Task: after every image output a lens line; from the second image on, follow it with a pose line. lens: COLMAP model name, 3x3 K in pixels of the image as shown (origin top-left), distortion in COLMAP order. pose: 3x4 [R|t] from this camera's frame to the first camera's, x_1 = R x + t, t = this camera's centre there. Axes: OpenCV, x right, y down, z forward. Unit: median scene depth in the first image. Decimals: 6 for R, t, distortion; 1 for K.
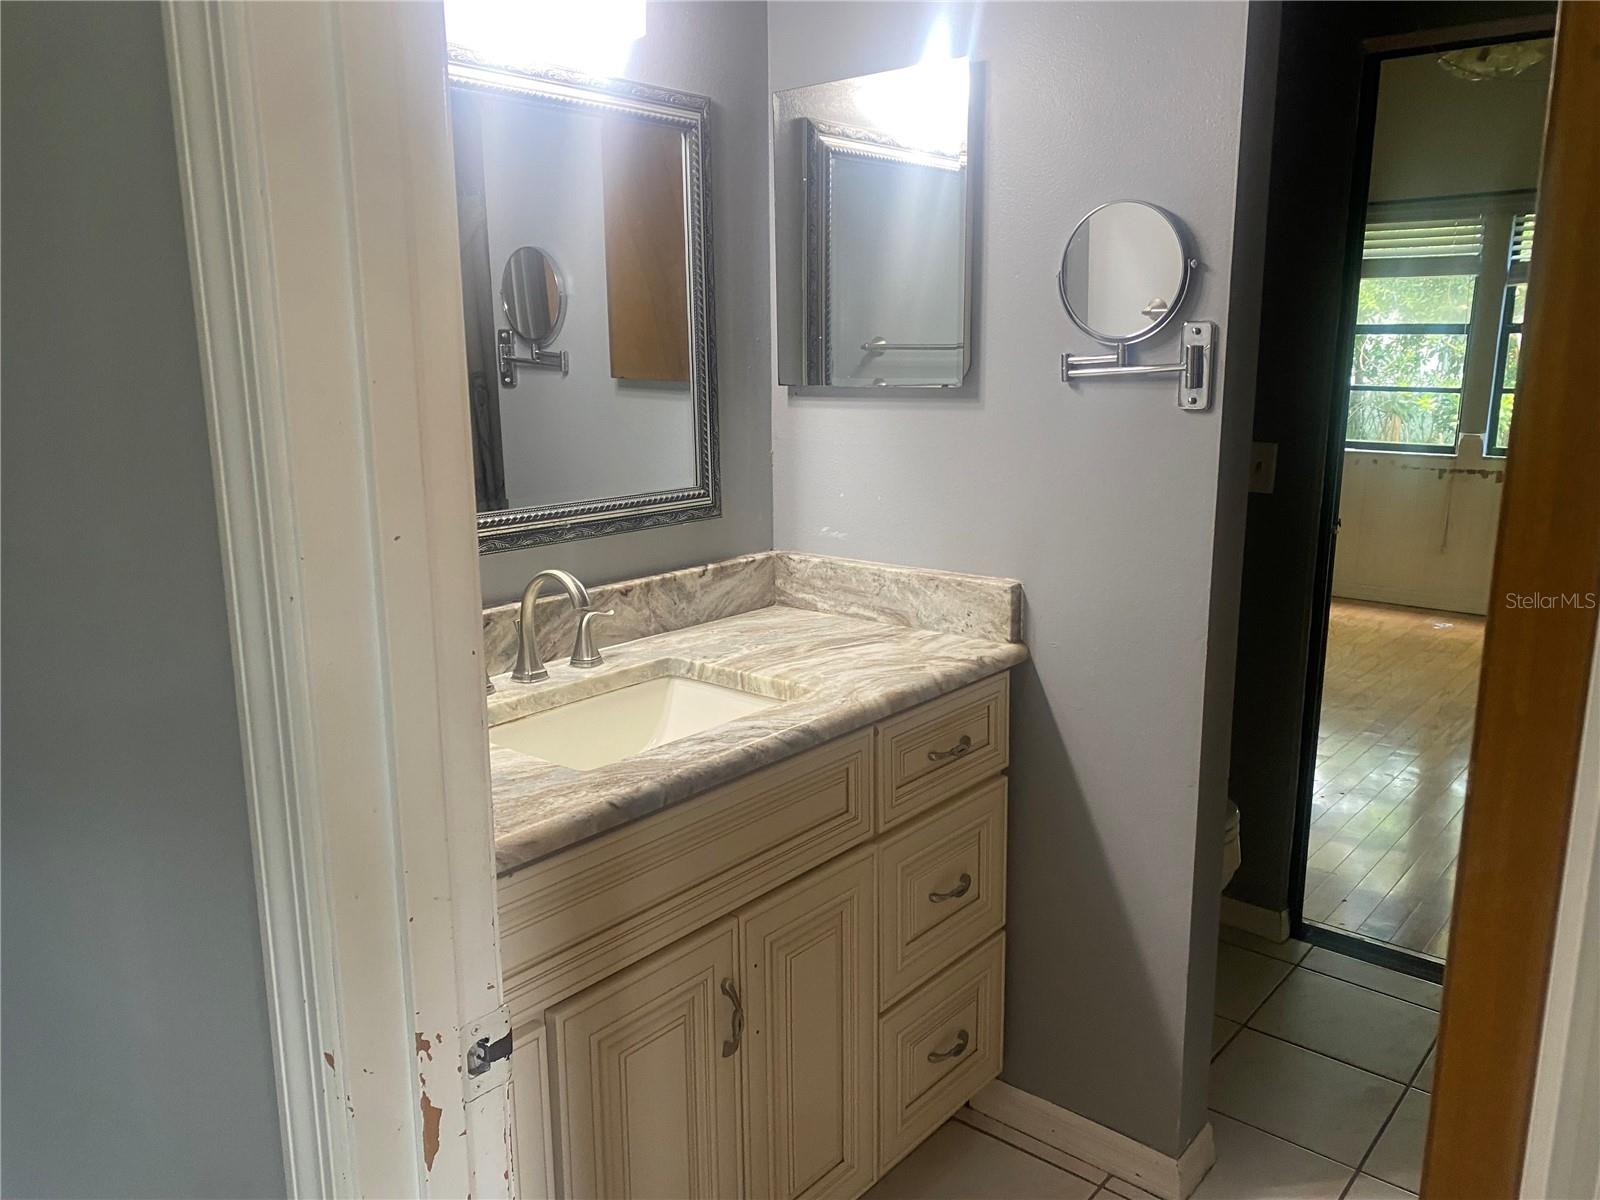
lens RADIAL K [[1218.0, 0, 800.0], [0, 1218.0, 600.0], [0, 0, 1]] dist [-0.004561, -0.005040]
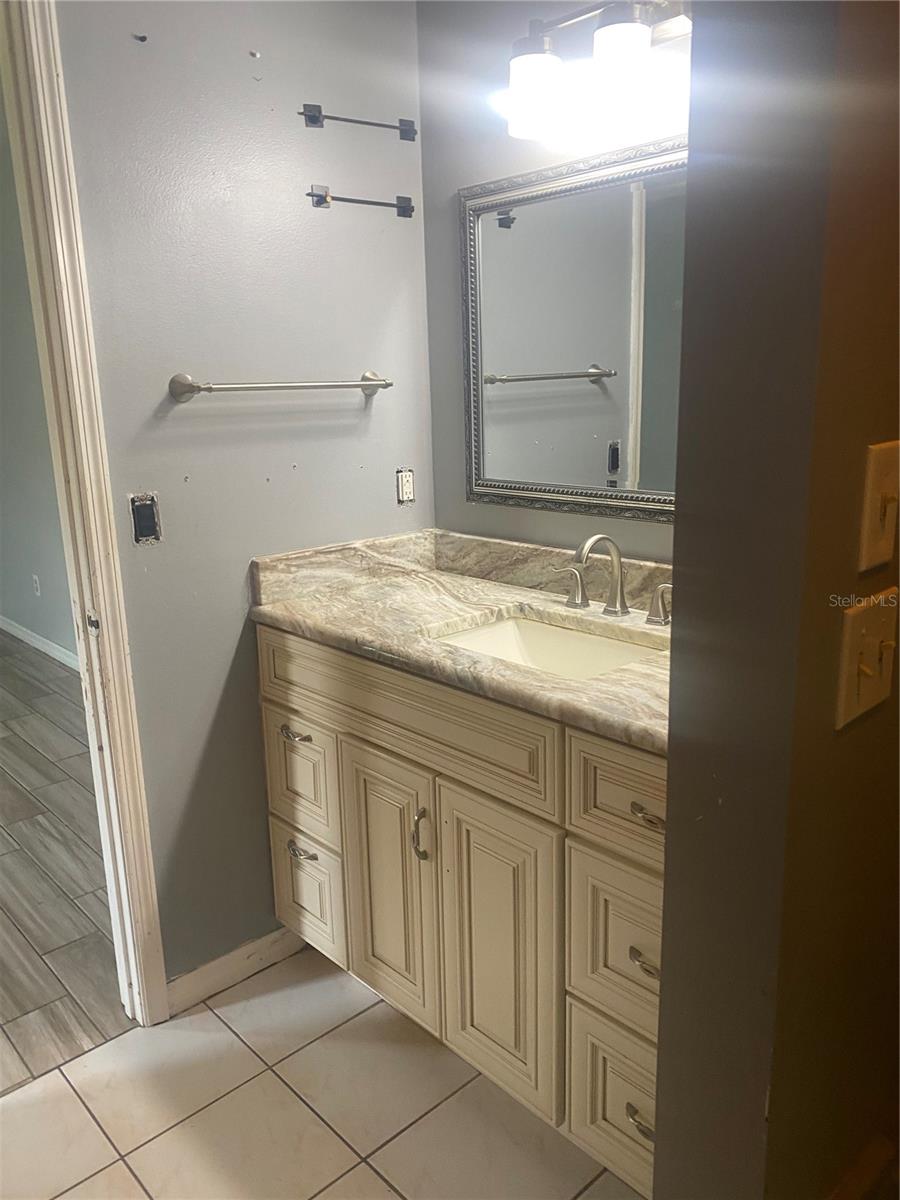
lens RADIAL K [[909.7, 0, 450.1], [0, 909.7, 580.5], [0, 0, 1]] dist [0.087652, -0.101826]
pose [[-0.136178, 0.227734, -0.964154, 0.893177], [-0.175368, 0.952309, 0.249706, -0.221346], [0.975039, 0.203086, -0.089747, 1.023208]]
